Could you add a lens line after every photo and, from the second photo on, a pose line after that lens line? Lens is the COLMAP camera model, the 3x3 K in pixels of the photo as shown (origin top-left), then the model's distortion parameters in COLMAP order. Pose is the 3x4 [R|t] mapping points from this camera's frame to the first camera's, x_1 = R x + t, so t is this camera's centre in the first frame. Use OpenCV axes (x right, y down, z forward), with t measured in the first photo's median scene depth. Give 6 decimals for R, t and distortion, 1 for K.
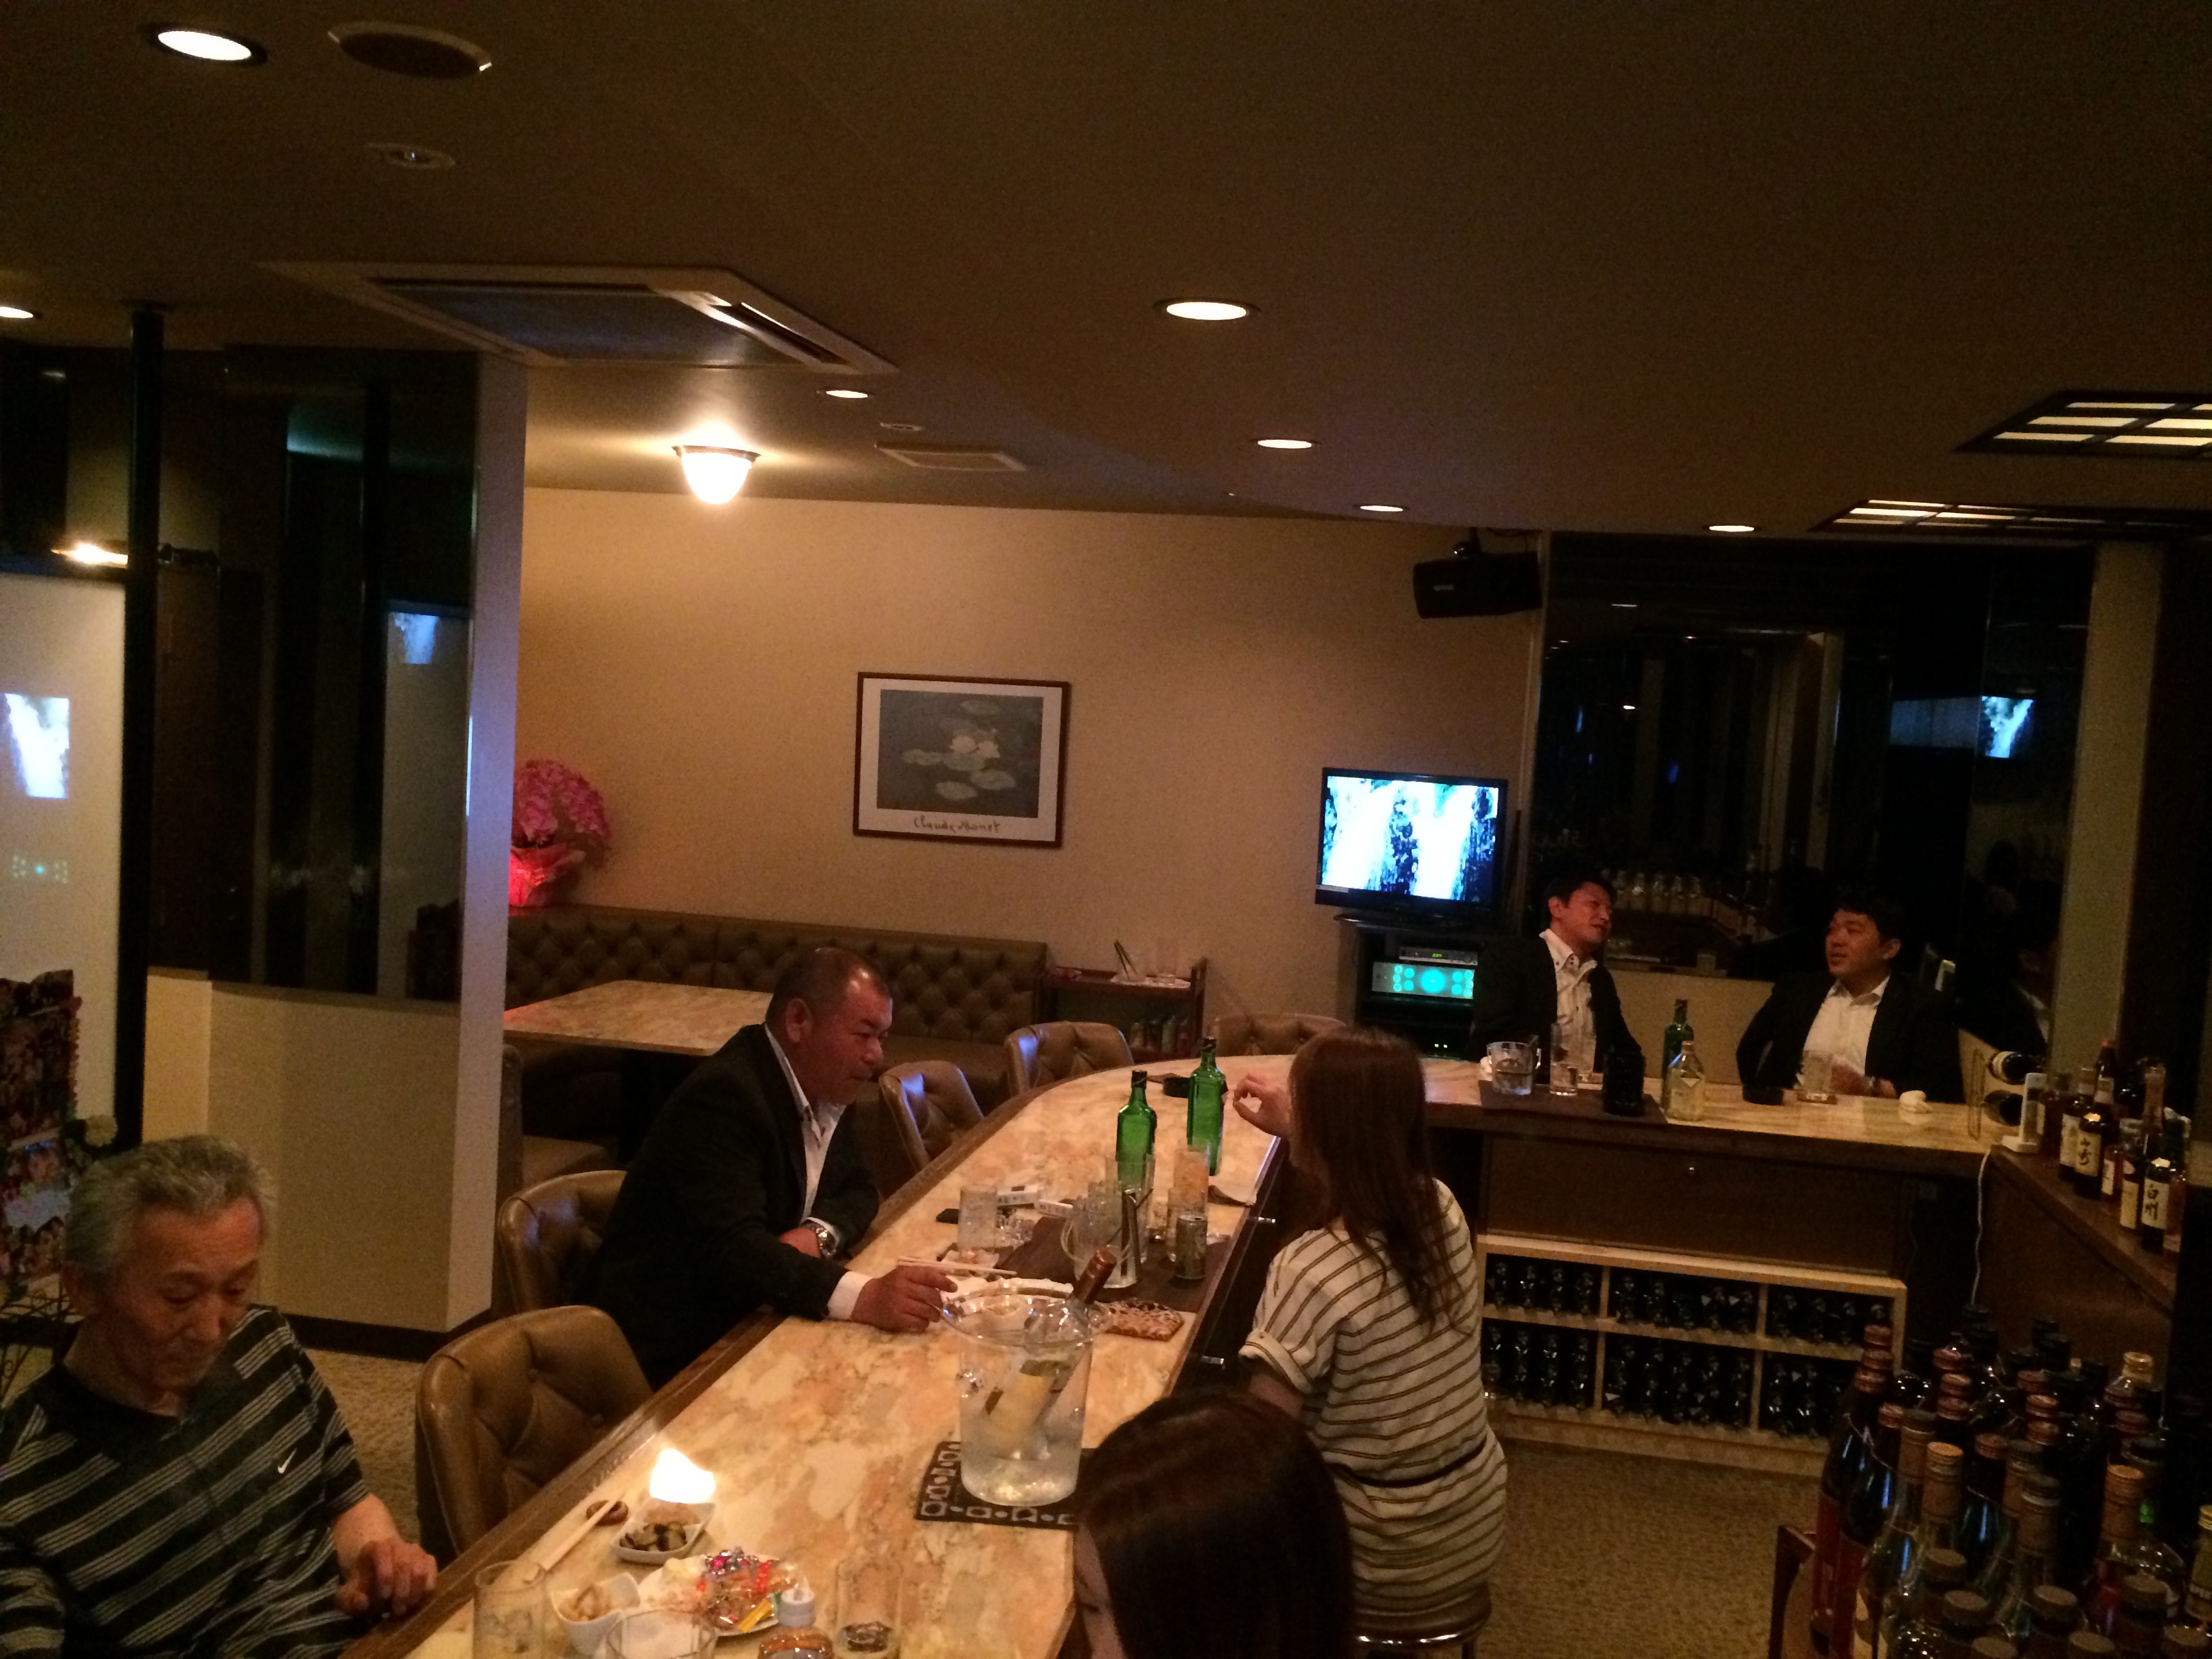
lens RADIAL K [[1846.2, 0, 1106.0], [0, 1846.2, 829.5], [0, 0, 1]] dist [-0.030239, 0.003407]
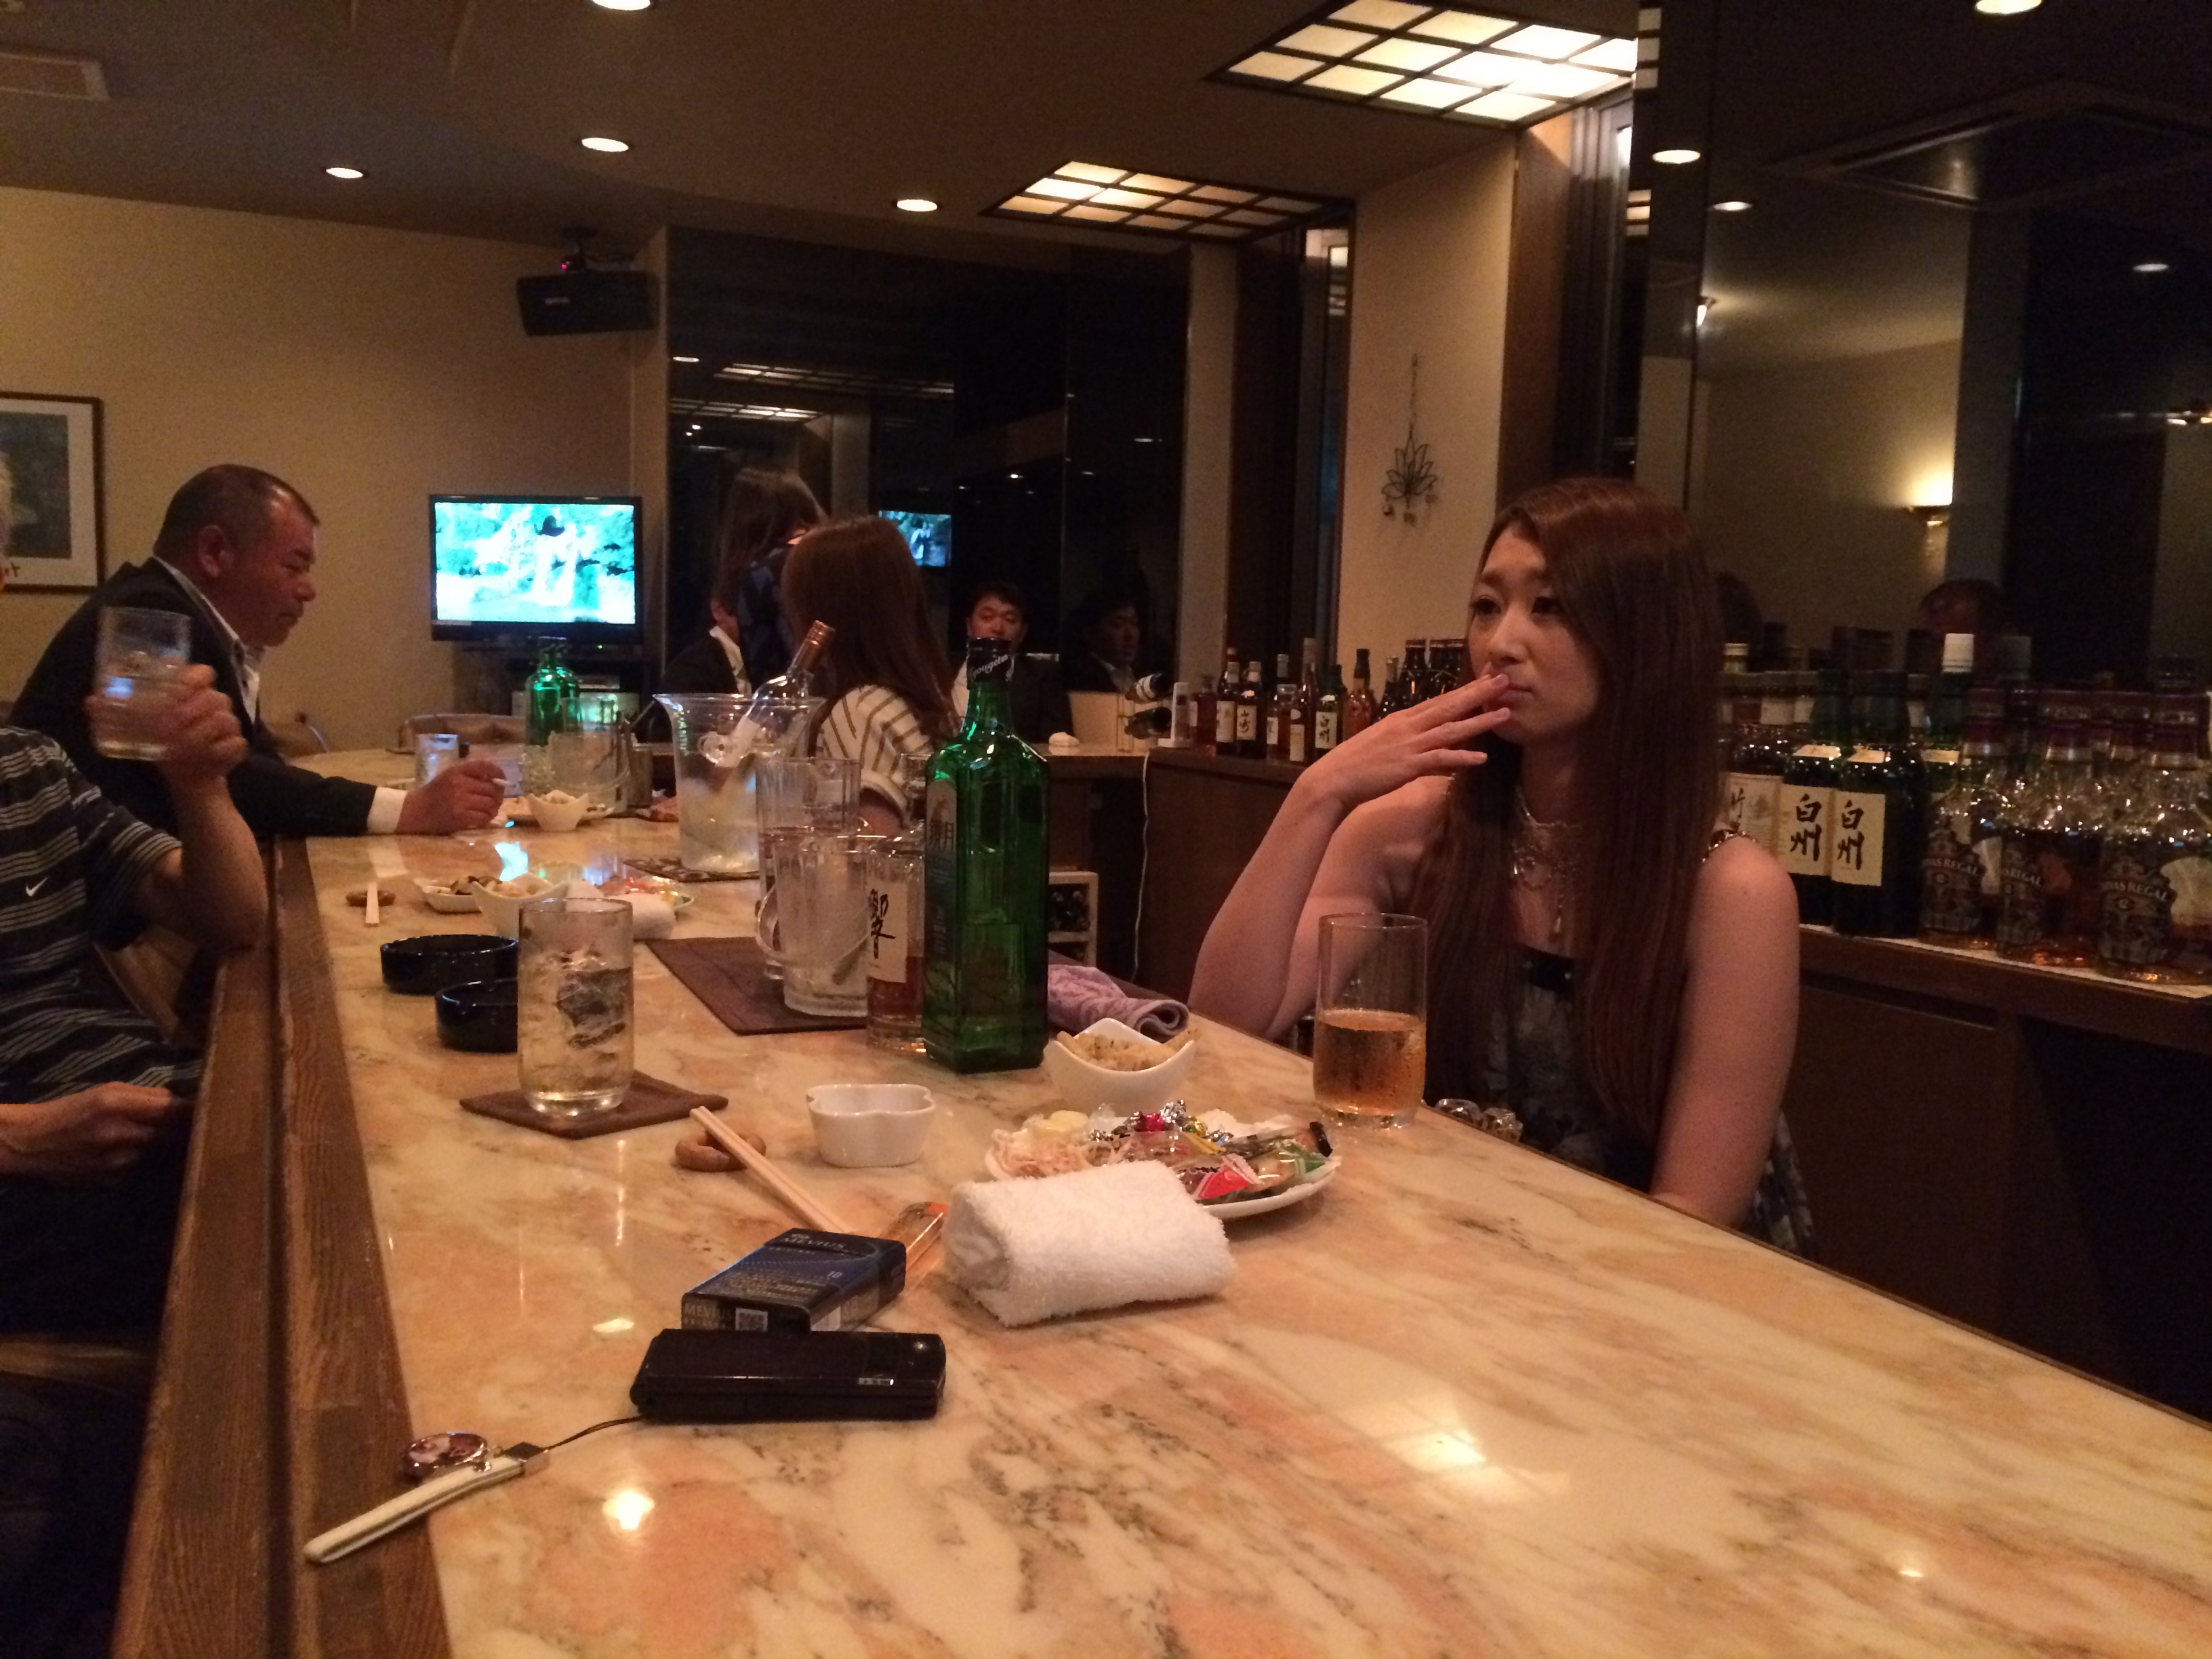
lens RADIAL K [[1845.3, 0, 1106.0], [0, 1845.3, 829.5], [0, 0, 1]] dist [0.030727, 0.001147]
pose [[0.820775, -0.090932, 0.563968, -0.225660], [0.060666, 0.995542, 0.072227, 0.135124], [-0.568021, -0.025068, 0.822632, 0.018759]]
